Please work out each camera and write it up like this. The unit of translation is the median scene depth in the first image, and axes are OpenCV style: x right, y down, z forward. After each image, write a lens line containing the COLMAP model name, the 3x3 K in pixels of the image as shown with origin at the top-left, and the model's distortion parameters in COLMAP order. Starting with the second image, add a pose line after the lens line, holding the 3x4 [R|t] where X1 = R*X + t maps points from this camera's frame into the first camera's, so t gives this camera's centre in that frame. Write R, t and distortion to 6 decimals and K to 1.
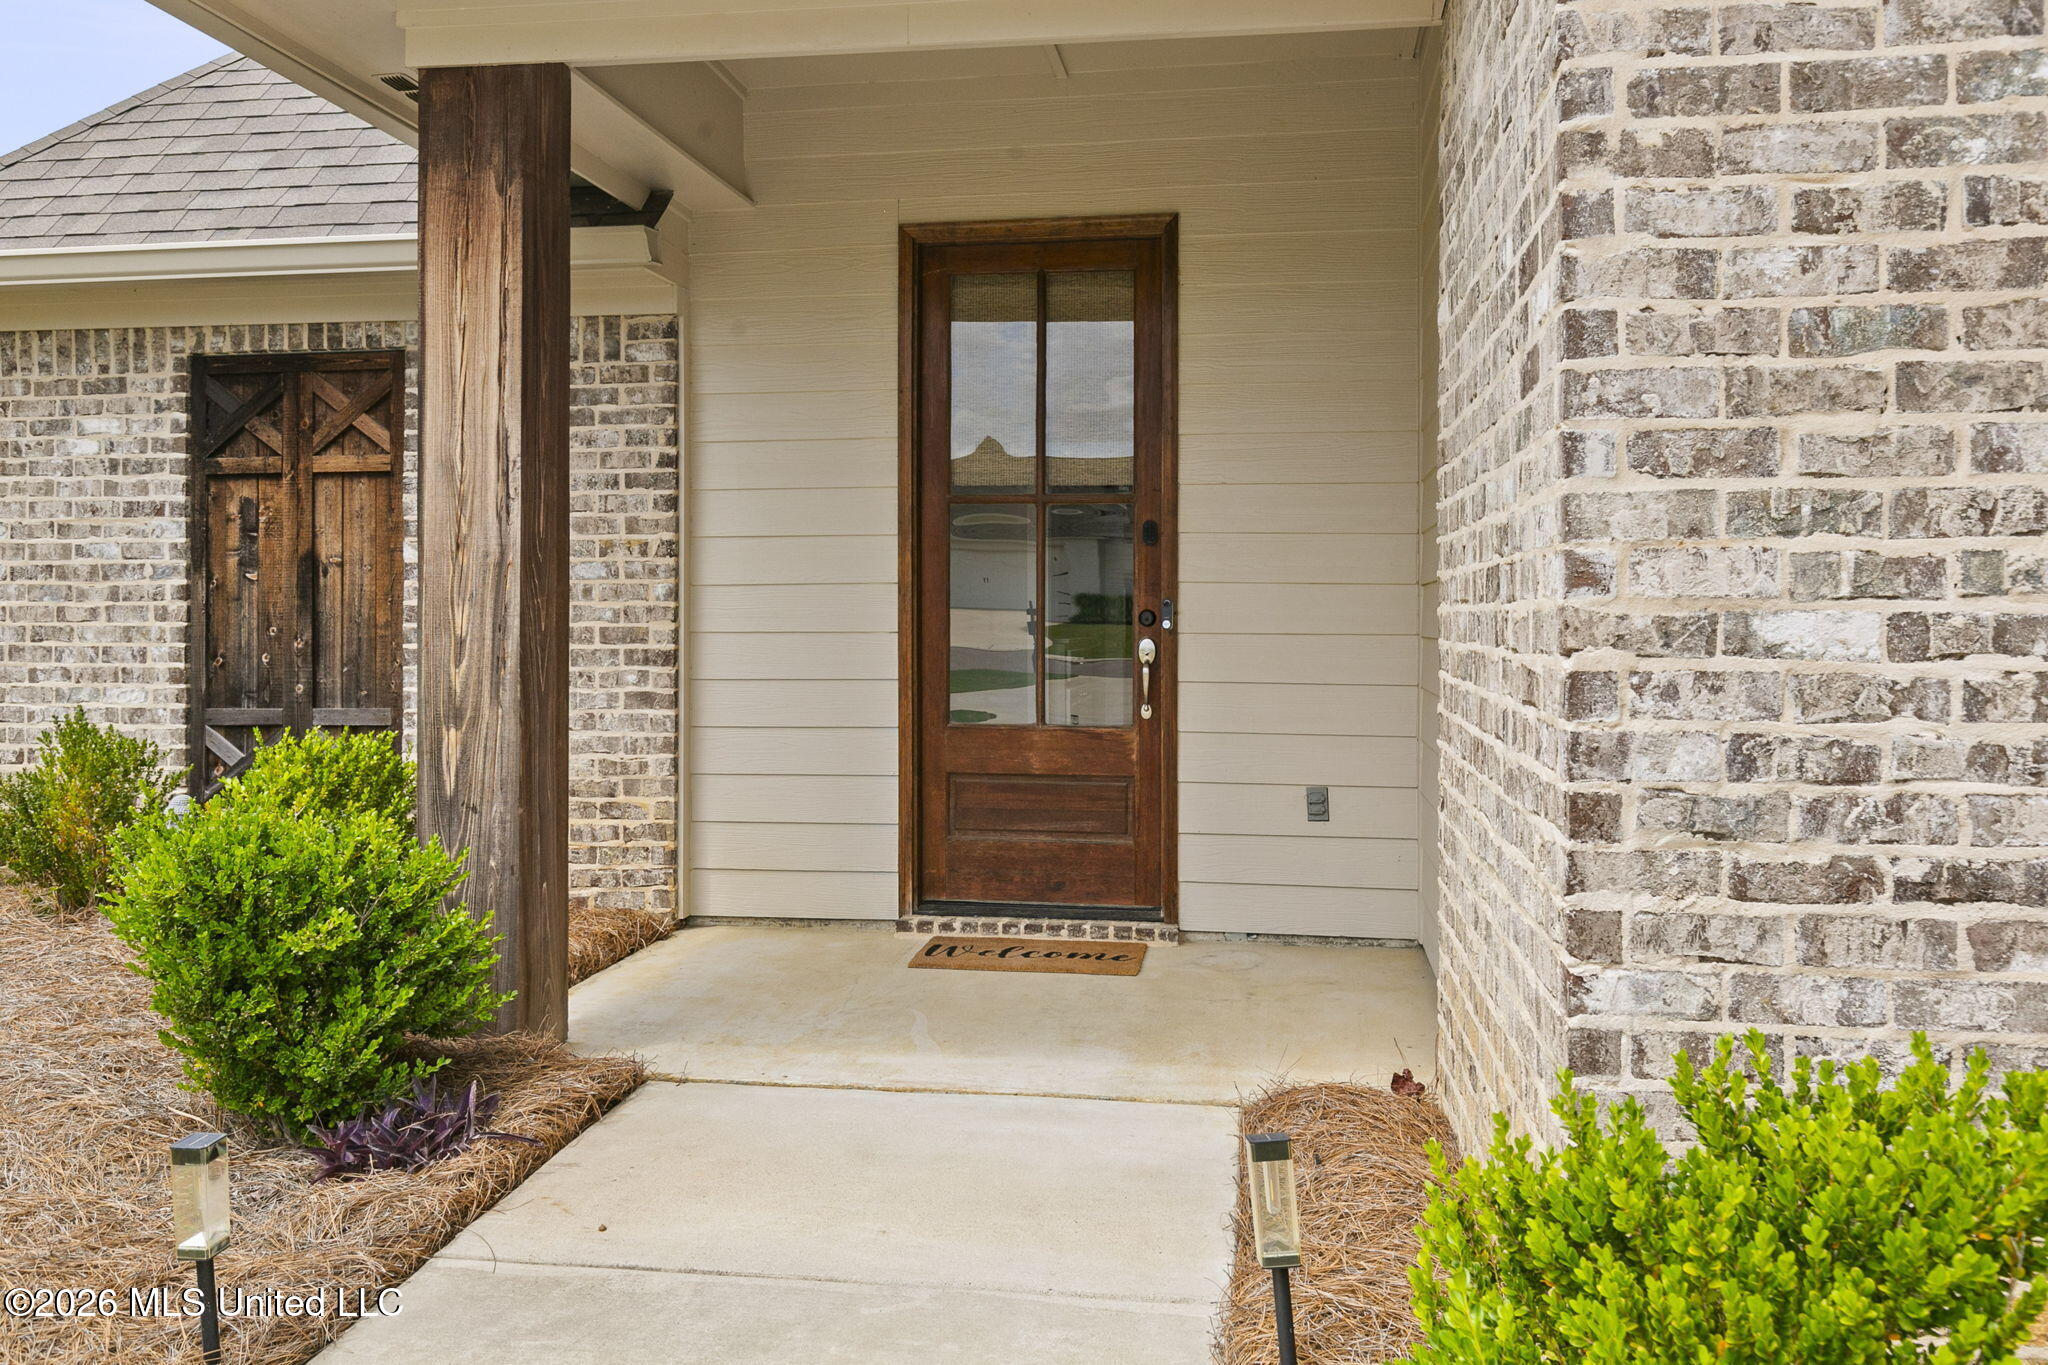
lens RADIAL K [[1603.0, 0, 1021.8], [0, 1603.0, 604.7], [0, 0, 1]] dist [0.003058, 0.000704]
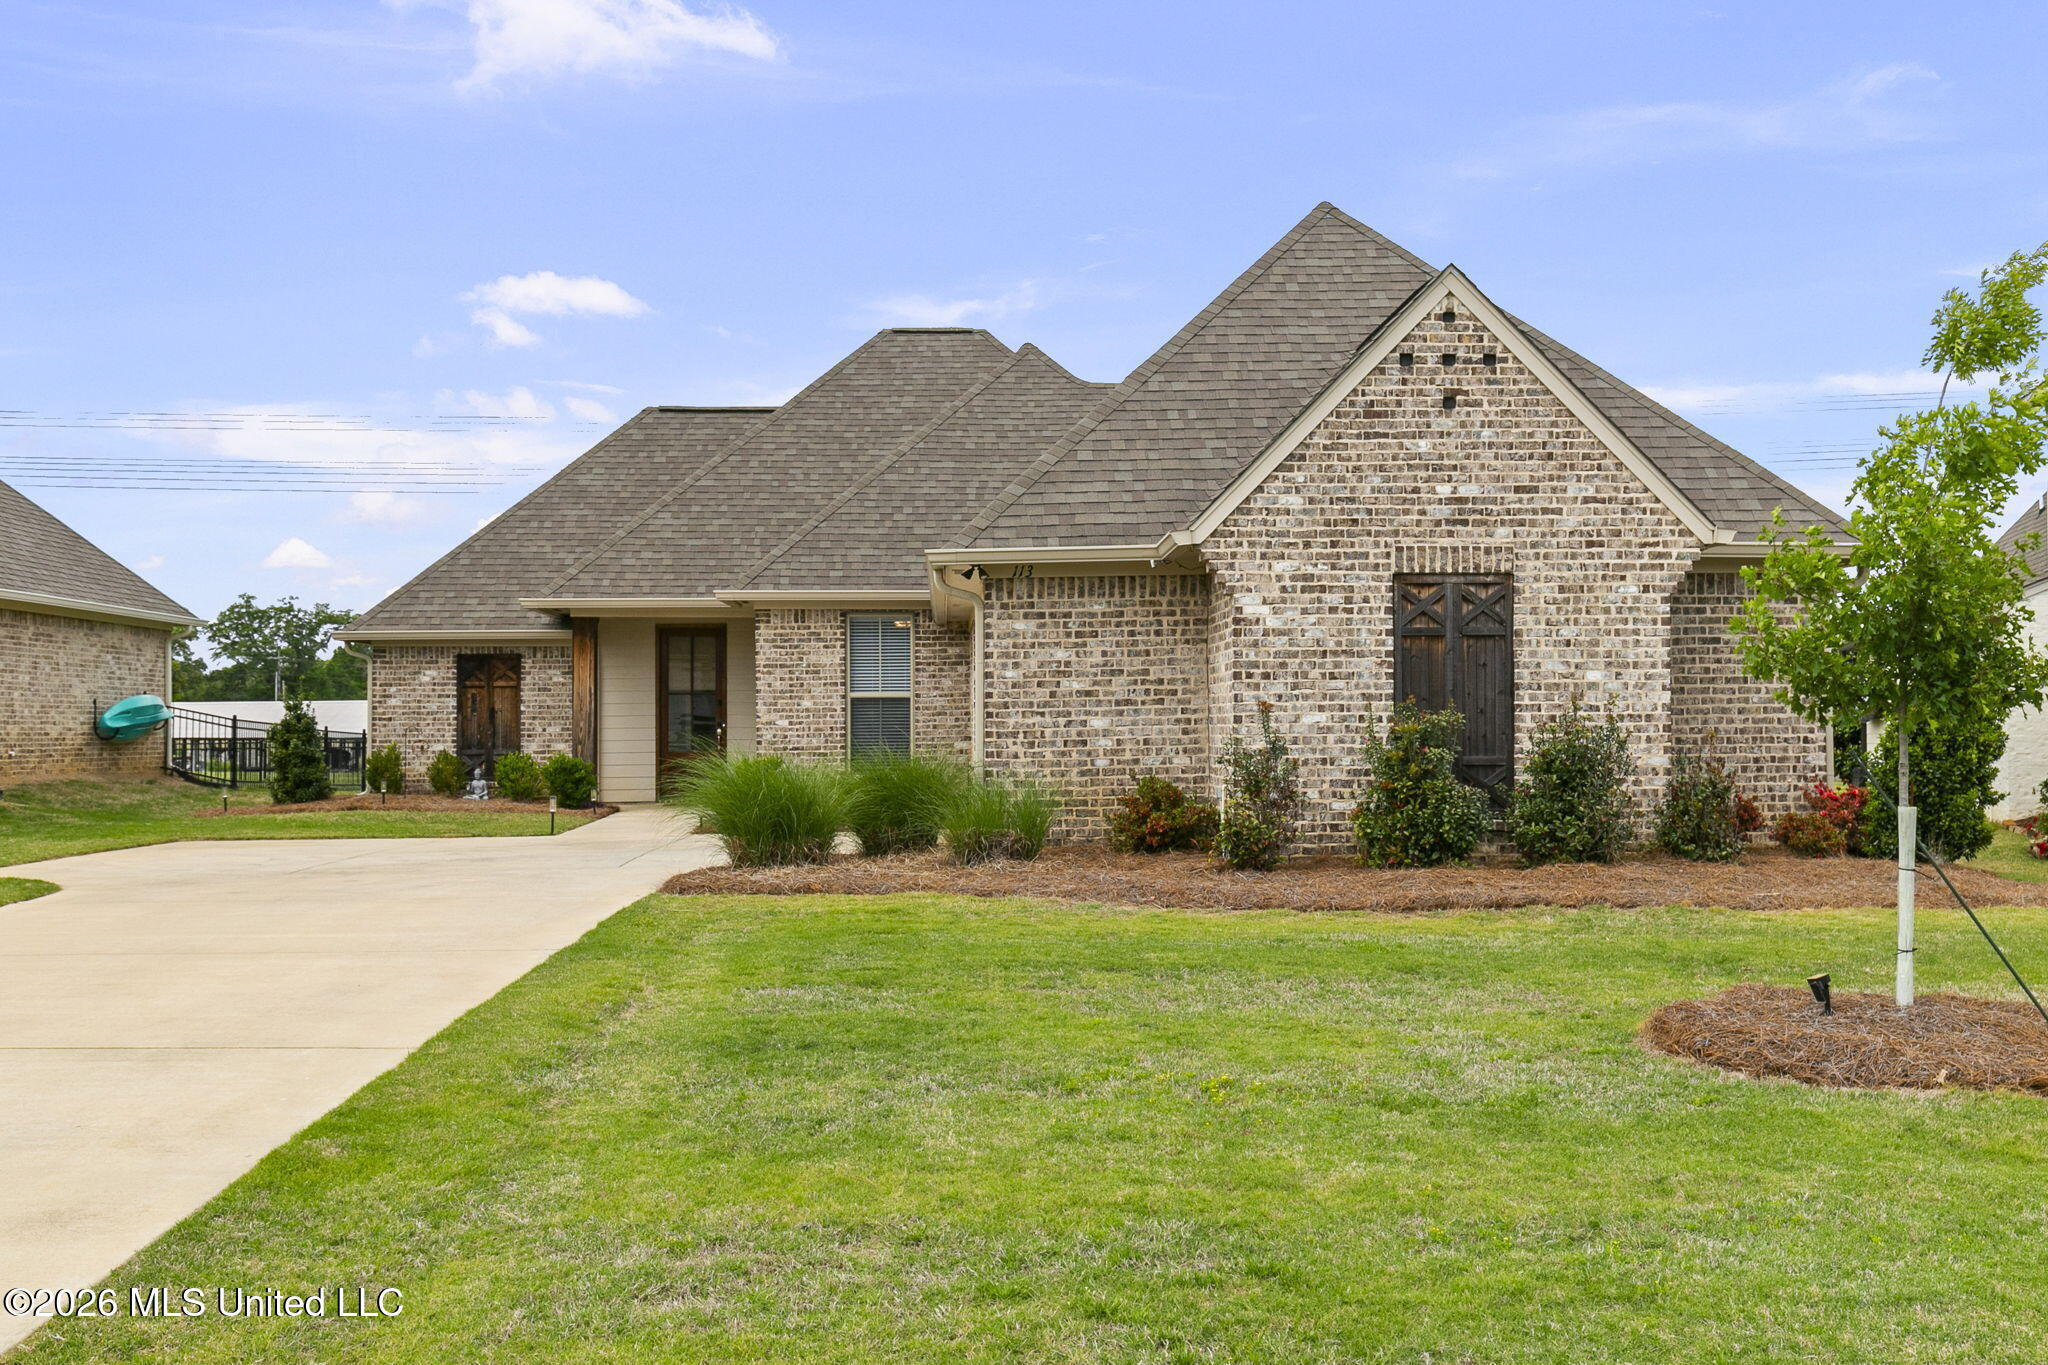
lens RADIAL K [[2054.4, 0, 1024.0], [0, 2054.4, 682.5], [0, 0, 1]] dist [0.003067, 0.007886]
pose [[0.980397, -0.001622, 0.197027, -0.174975], [0.005438, 0.999808, -0.018831, 0.005548], [-0.196958, 0.019533, 0.980217, -3.928466]]
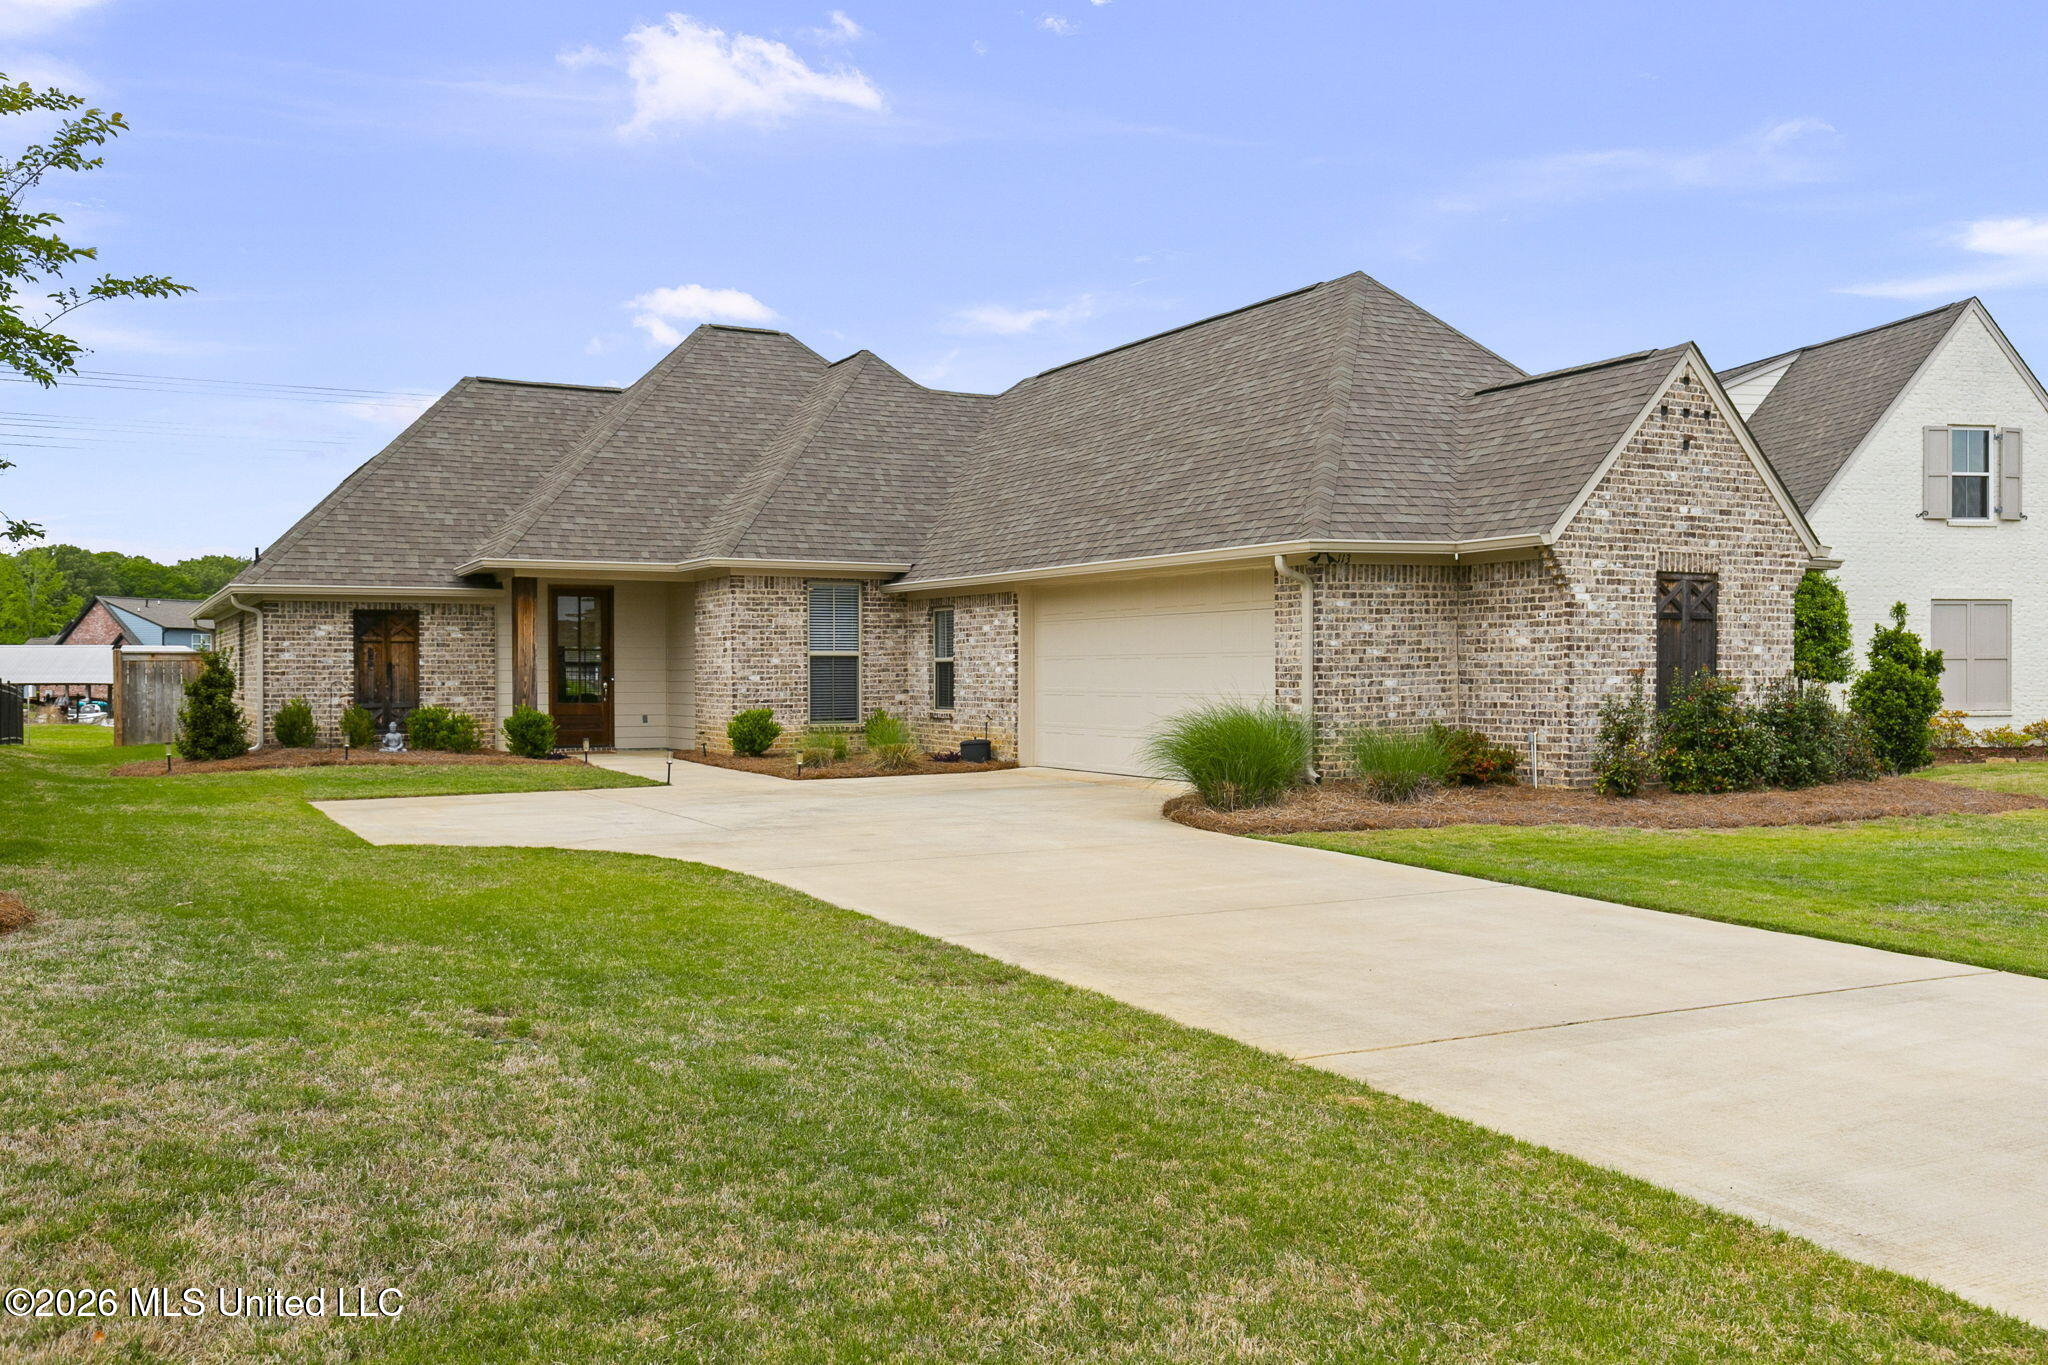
lens RADIAL K [[1671.4, 0, 1024.0], [0, 1671.4, 682.5], [0, 0, 1]] dist [-0.000523, 0.003160]
pose [[0.787344, -0.008109, 0.616461, -1.713192], [0.002162, 0.999944, 0.010392, -0.022403], [-0.616510, -0.006850, 0.787317, -3.069842]]
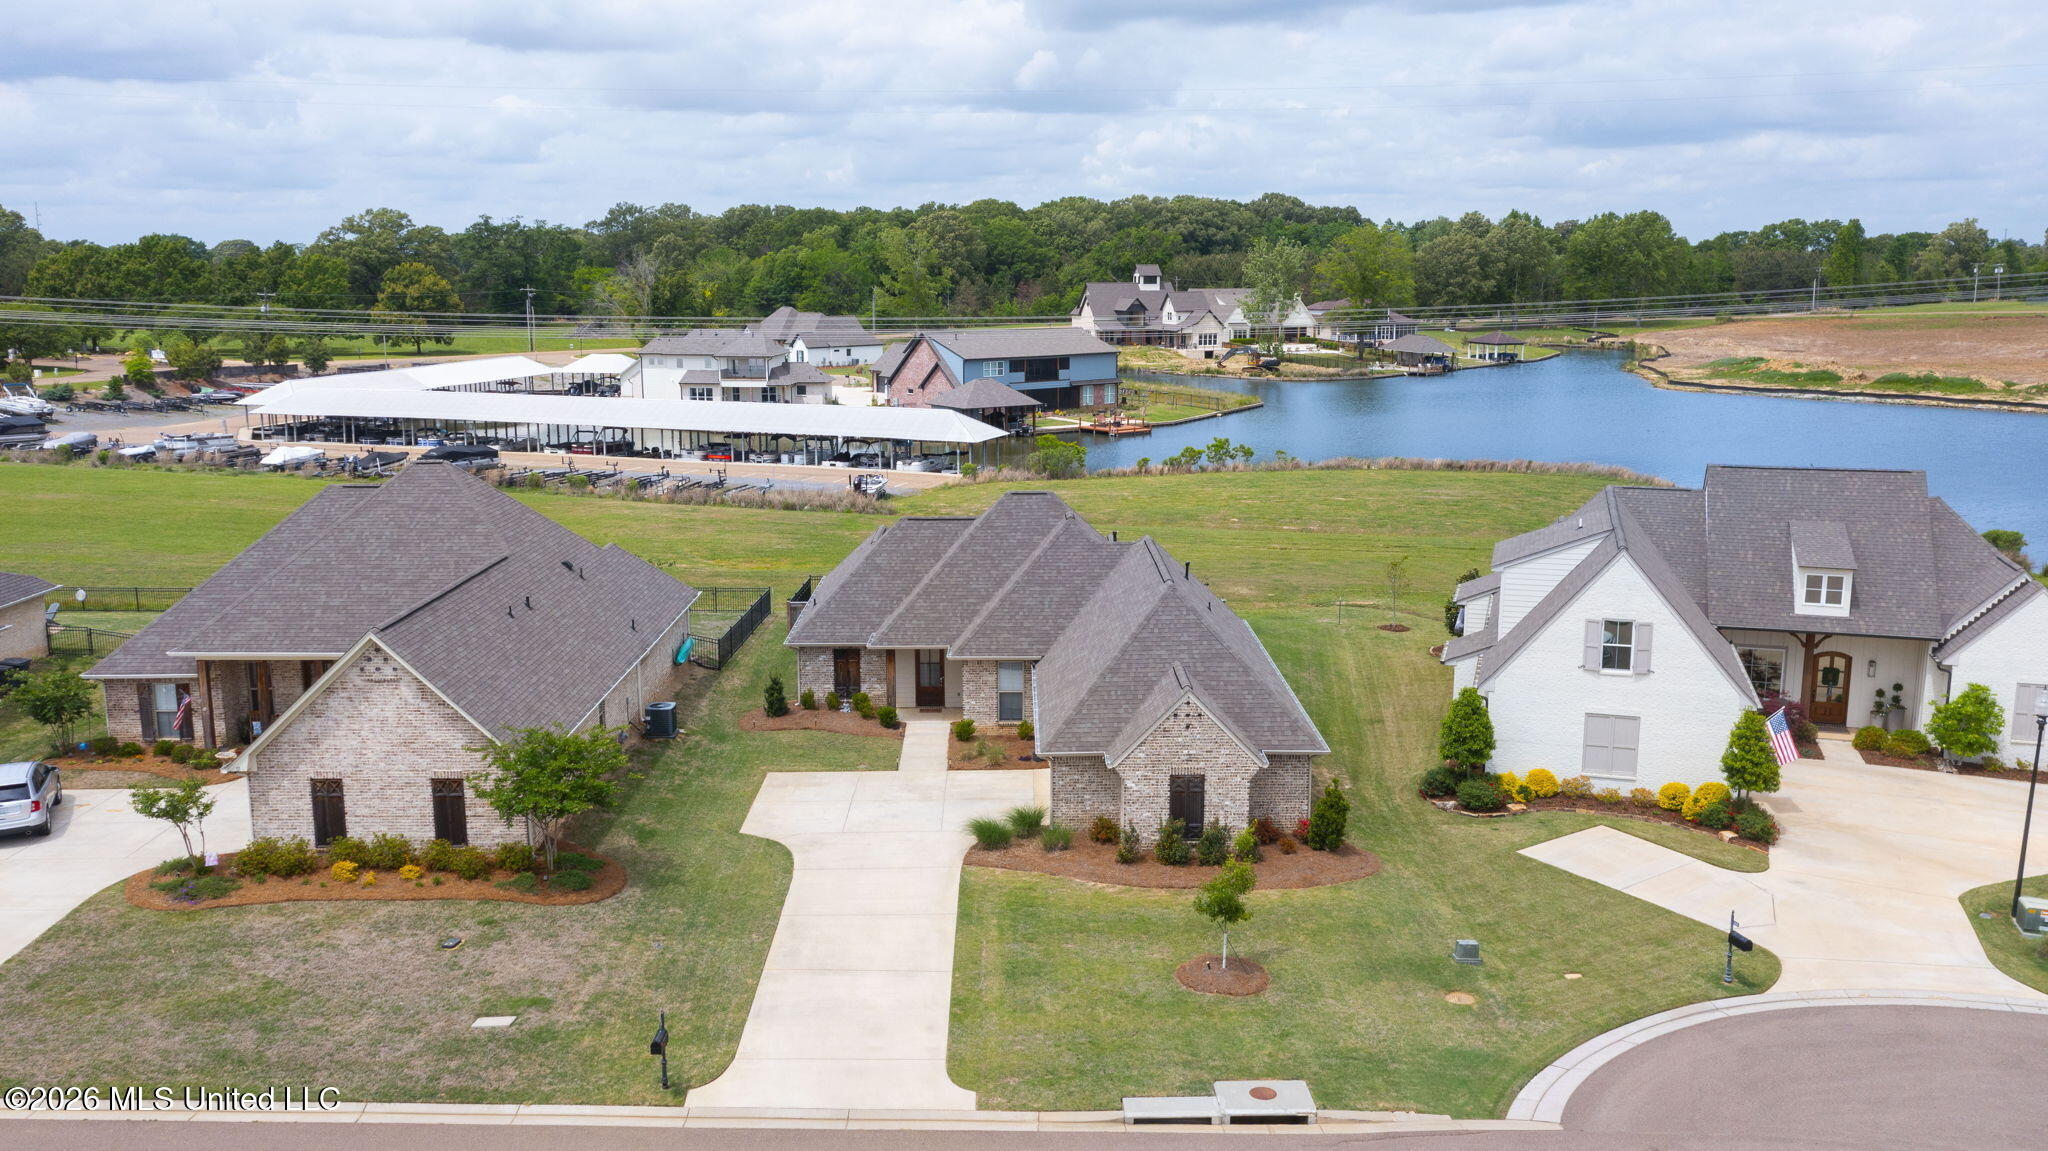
lens RADIAL K [[1657.7, 0, 1024.0], [0, 1657.7, 575.5], [0, 0, 1]] dist [-0.005594, -0.000757]
pose [[0.986109, -0.034261, 0.162529, -0.972335], [0.002332, 0.981255, 0.192698, -2.361901], [-0.166085, -0.189643, 0.967704, -8.127087]]
